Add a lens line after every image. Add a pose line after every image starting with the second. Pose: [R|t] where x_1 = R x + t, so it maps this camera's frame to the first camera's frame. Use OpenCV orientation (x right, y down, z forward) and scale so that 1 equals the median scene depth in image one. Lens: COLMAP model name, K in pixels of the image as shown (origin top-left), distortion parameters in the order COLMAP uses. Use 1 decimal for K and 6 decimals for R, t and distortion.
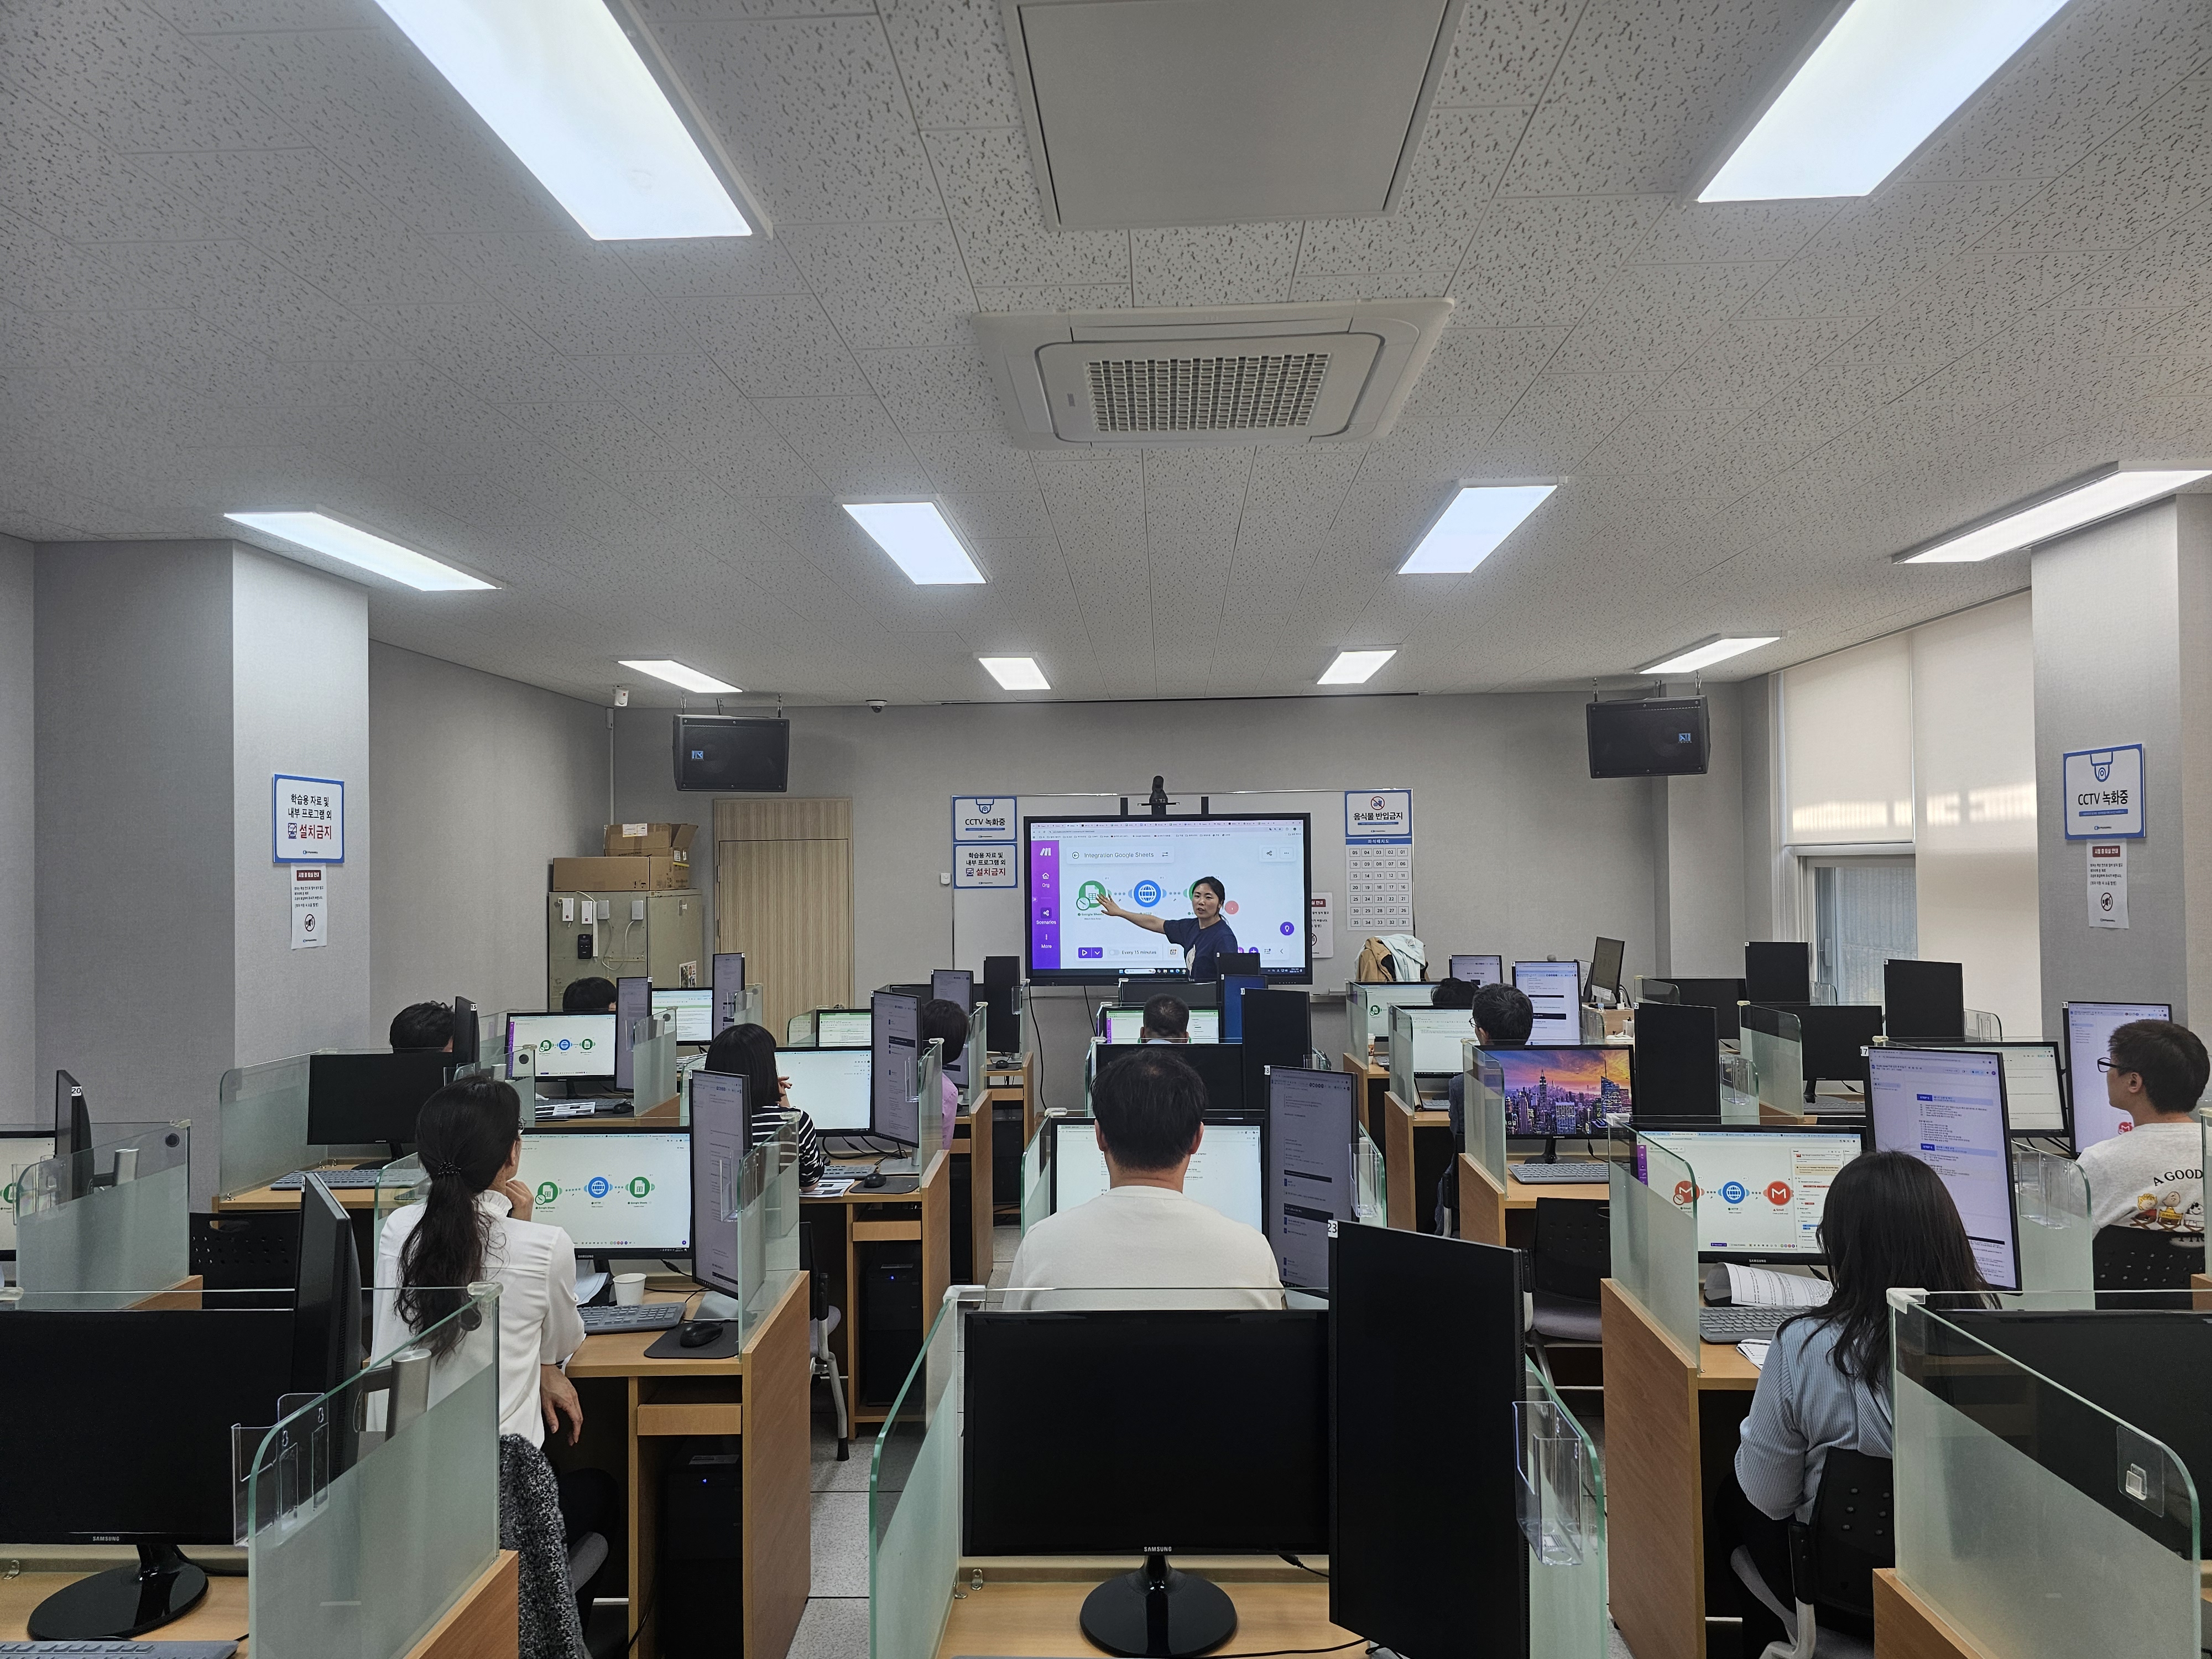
lens RADIAL K [[1494.3, 0, 1095.3], [0, 1494.3, 828.6], [0, 0, 1]] dist [0.095326, -0.094634]
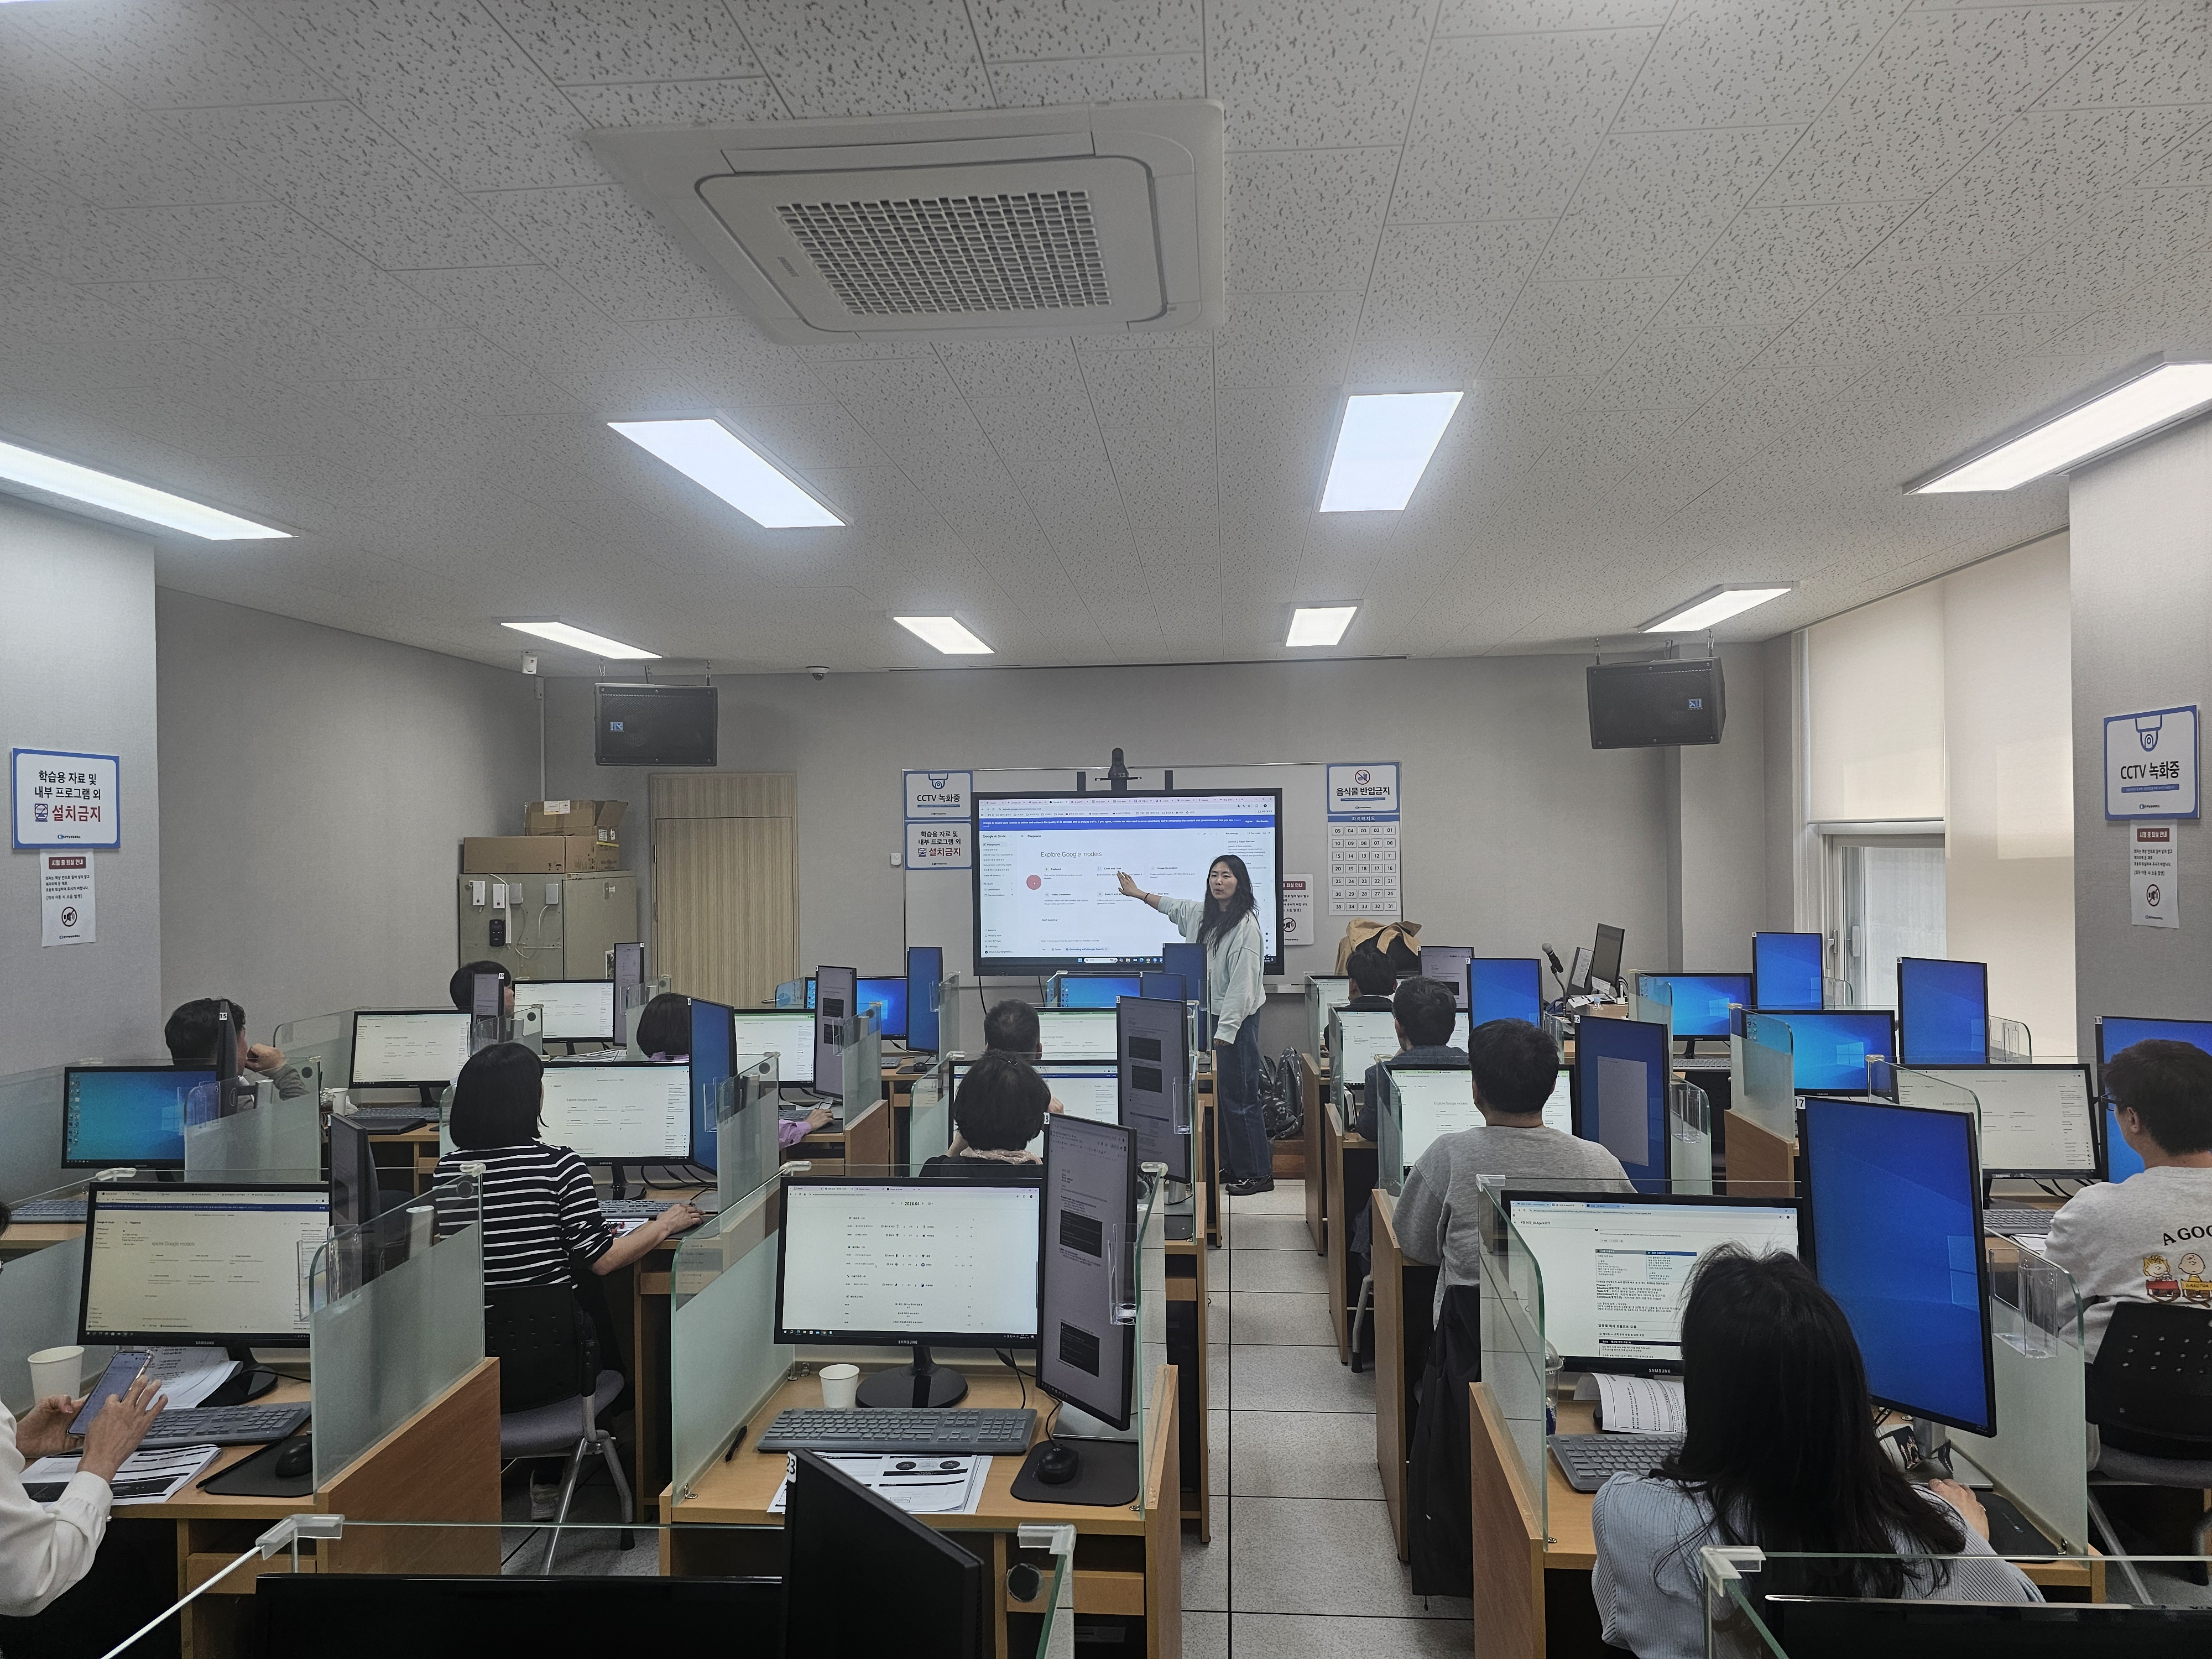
lens RADIAL K [[1488.7, 0, 1106.0], [0, 1488.7, 829.5], [0, 0, 1]] dist [0.082450, -0.072740]
pose [[0.999262, -0.000831, -0.038396, 0.080091], [0.001571, 0.999813, 0.019252, -0.003176], [0.038372, -0.019298, 0.999077, 0.097695]]
